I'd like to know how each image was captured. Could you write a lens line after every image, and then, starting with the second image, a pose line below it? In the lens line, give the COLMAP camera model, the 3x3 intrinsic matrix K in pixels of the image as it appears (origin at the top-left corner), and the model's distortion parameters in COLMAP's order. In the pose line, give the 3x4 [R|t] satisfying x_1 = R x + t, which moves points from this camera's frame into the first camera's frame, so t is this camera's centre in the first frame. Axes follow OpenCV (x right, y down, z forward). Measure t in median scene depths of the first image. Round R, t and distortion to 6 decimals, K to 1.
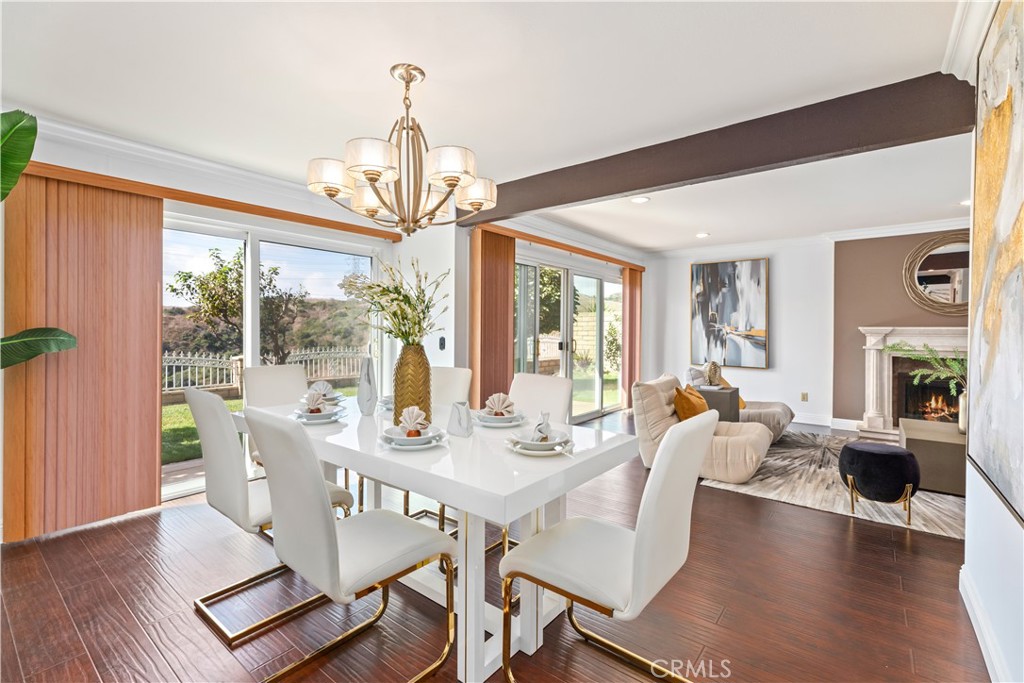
lens RADIAL K [[452.8, 0, 510.6], [0, 452.8, 331.3], [0, 0, 1]] dist [0.004256, 0.000089]
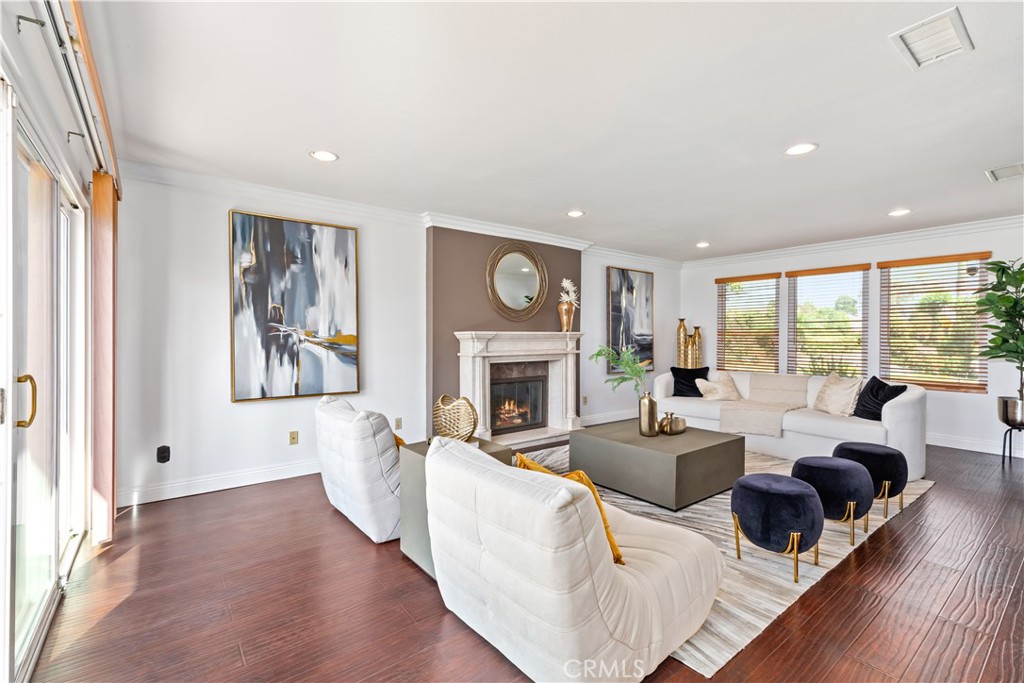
lens RADIAL K [[455.4, 0, 508.8], [0, 455.4, 335.2], [0, 0, 1]] dist [0.002269, 0.000343]
pose [[0.235763, -0.009538, 0.971764, -0.042285], [0.002652, 0.999954, 0.009172, -0.008190], [-0.971807, 0.000414, 0.235778, 0.600865]]
